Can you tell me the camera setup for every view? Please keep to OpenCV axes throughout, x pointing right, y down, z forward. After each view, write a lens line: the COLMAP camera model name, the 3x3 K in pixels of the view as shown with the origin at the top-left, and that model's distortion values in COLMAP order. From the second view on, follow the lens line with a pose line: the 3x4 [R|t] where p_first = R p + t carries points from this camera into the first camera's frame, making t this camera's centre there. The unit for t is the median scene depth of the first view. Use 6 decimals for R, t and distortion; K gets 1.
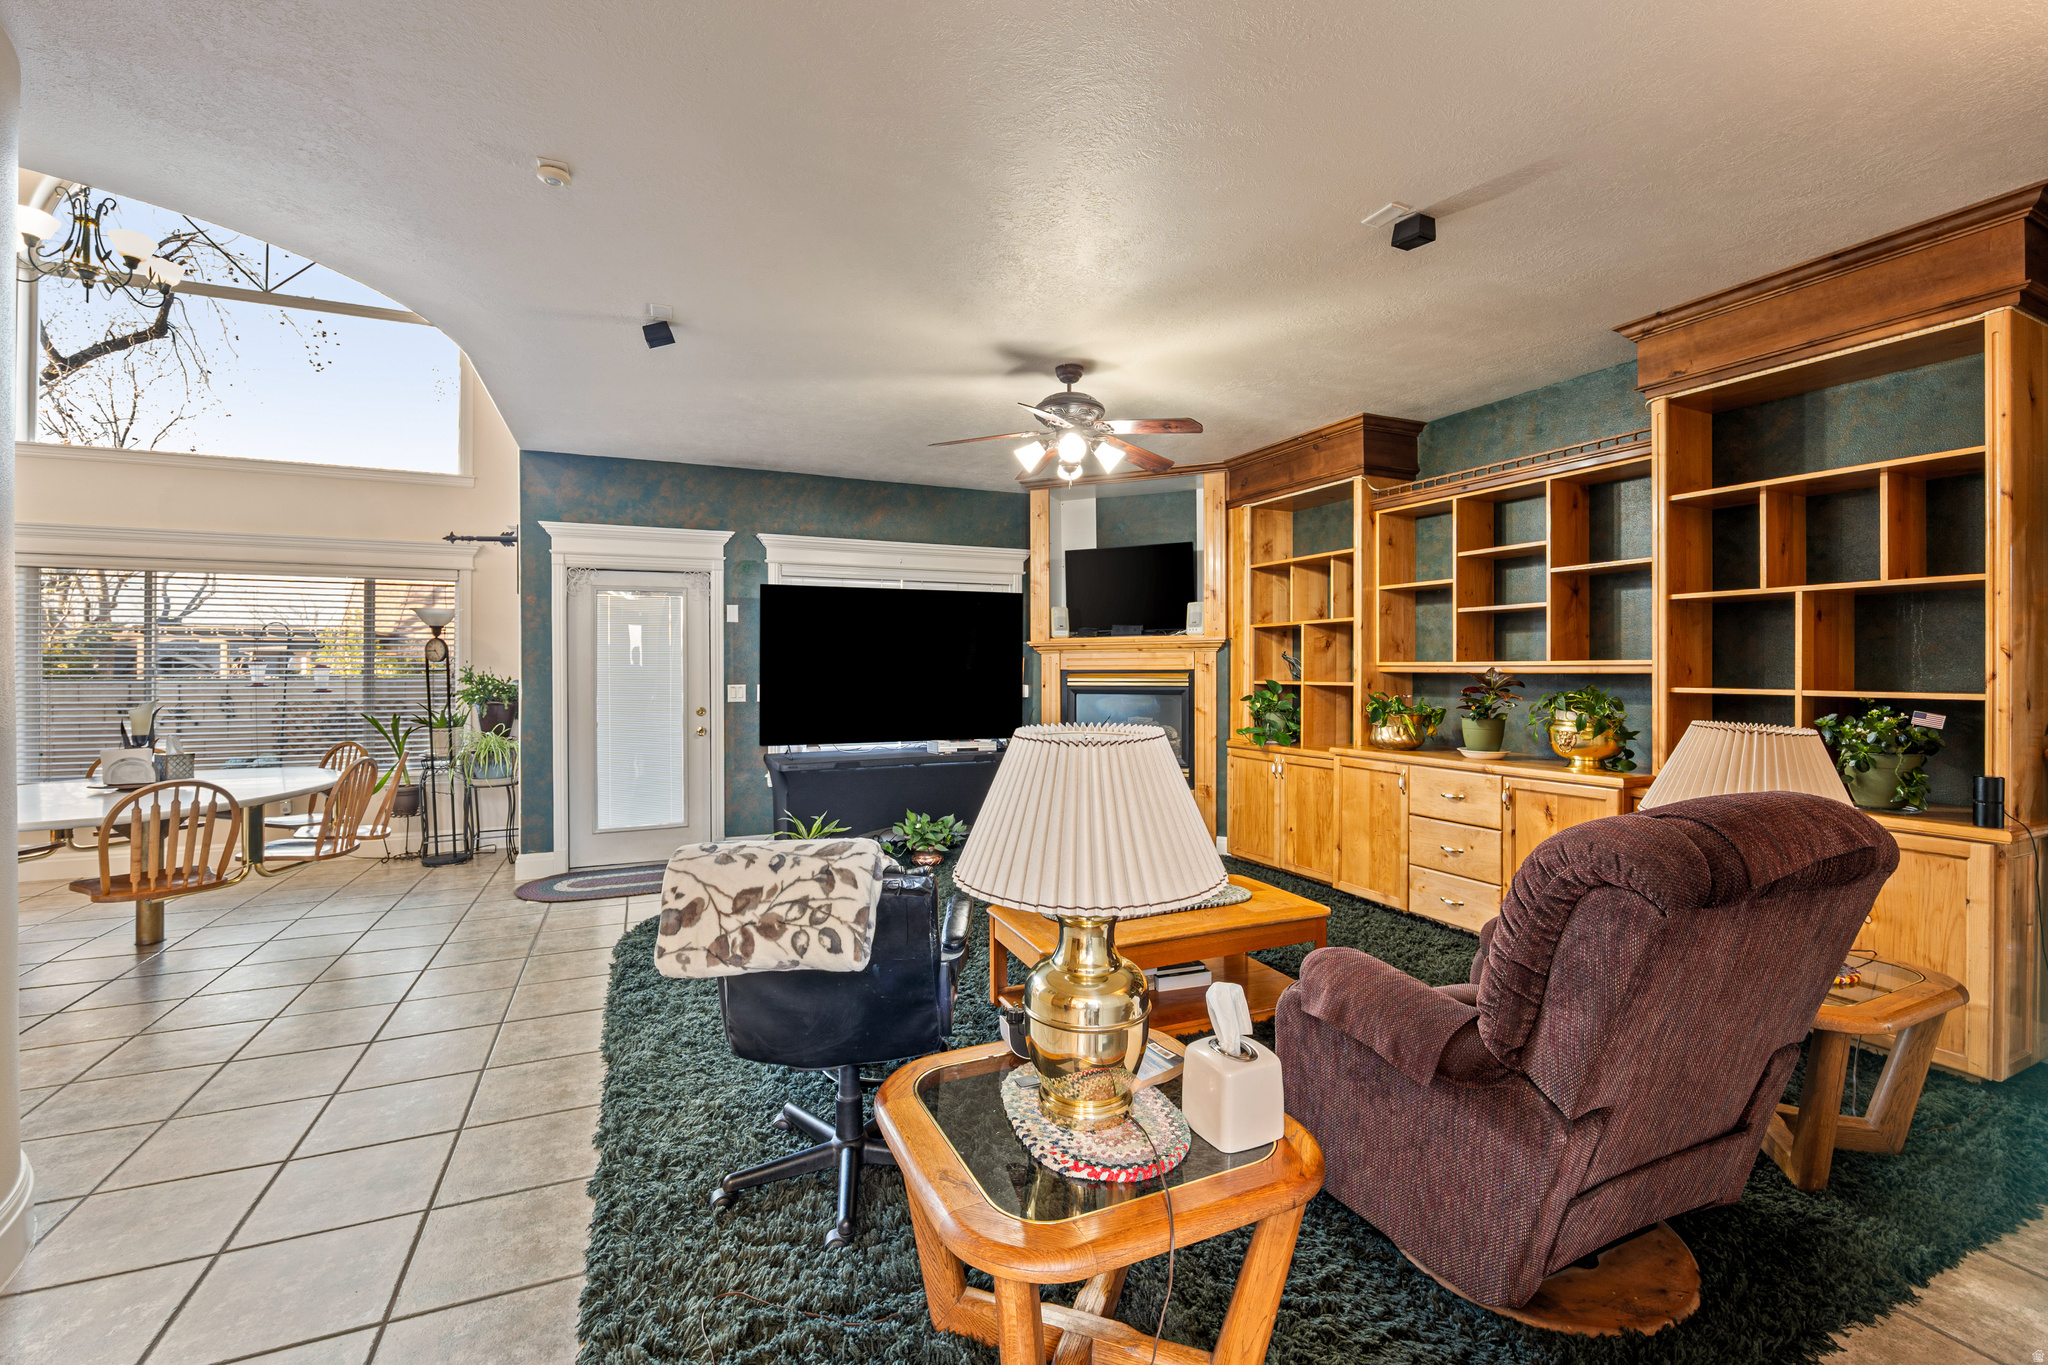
lens RADIAL K [[855.4, 0, 1021.0], [0, 855.4, 669.8], [0, 0, 1]] dist [-0.004835, -0.000055]
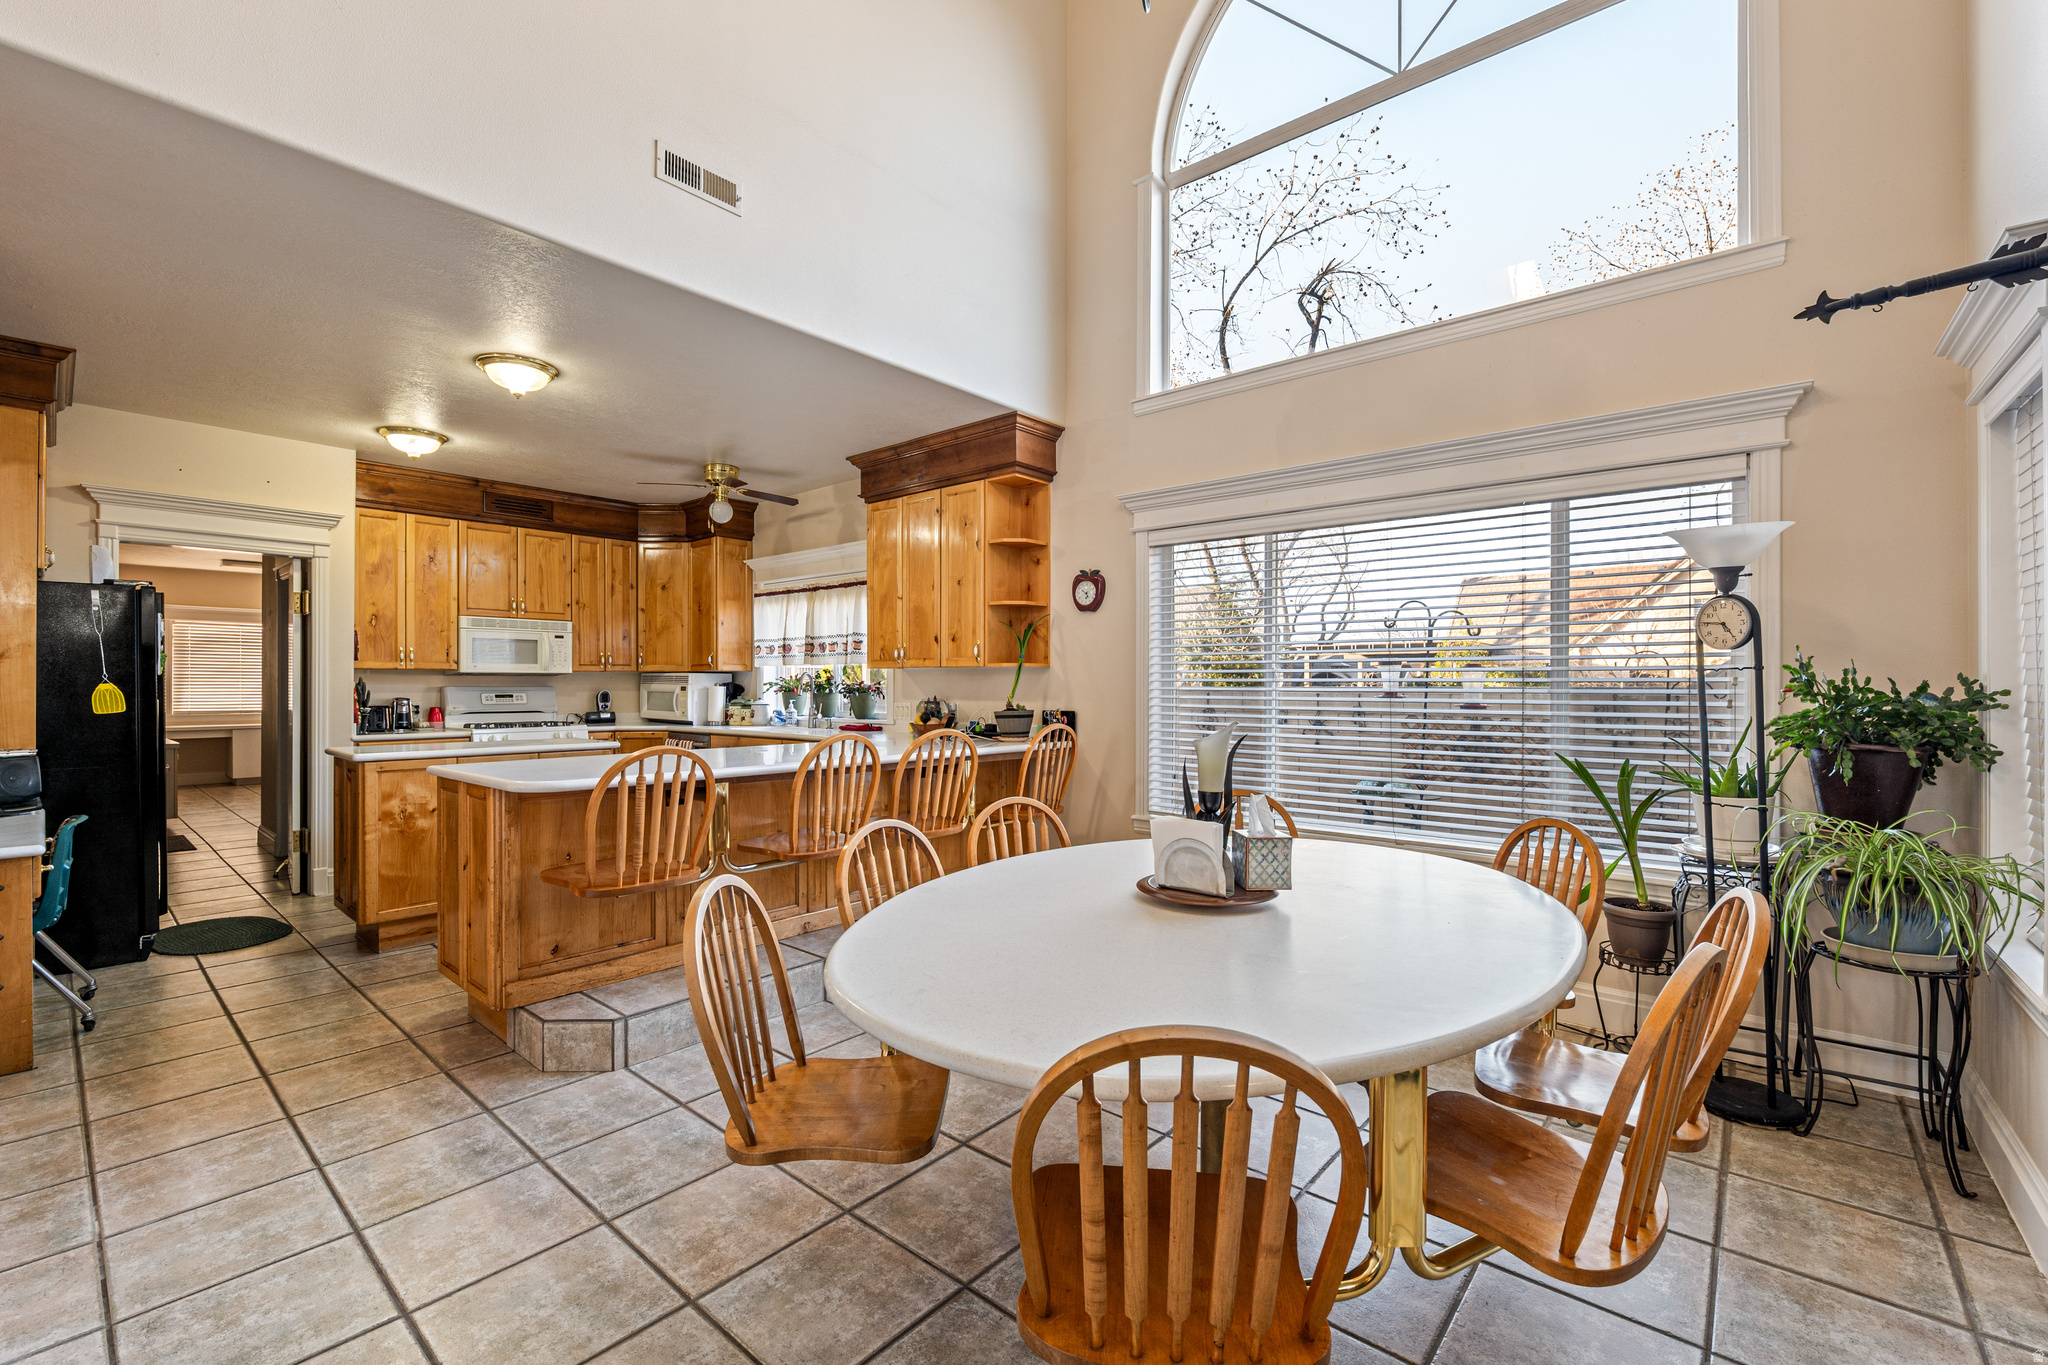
lens RADIAL K [[855.4, 0, 1026.4], [0, 855.4, 689.5], [0, 0, 1]] dist [-0.004835, -0.000055]
pose [[0.430709, 0.008372, -0.902452, -0.436694], [0.000021, 0.999957, 0.009286, 0.007486], [0.902491, -0.004018, 0.430690, 0.477988]]
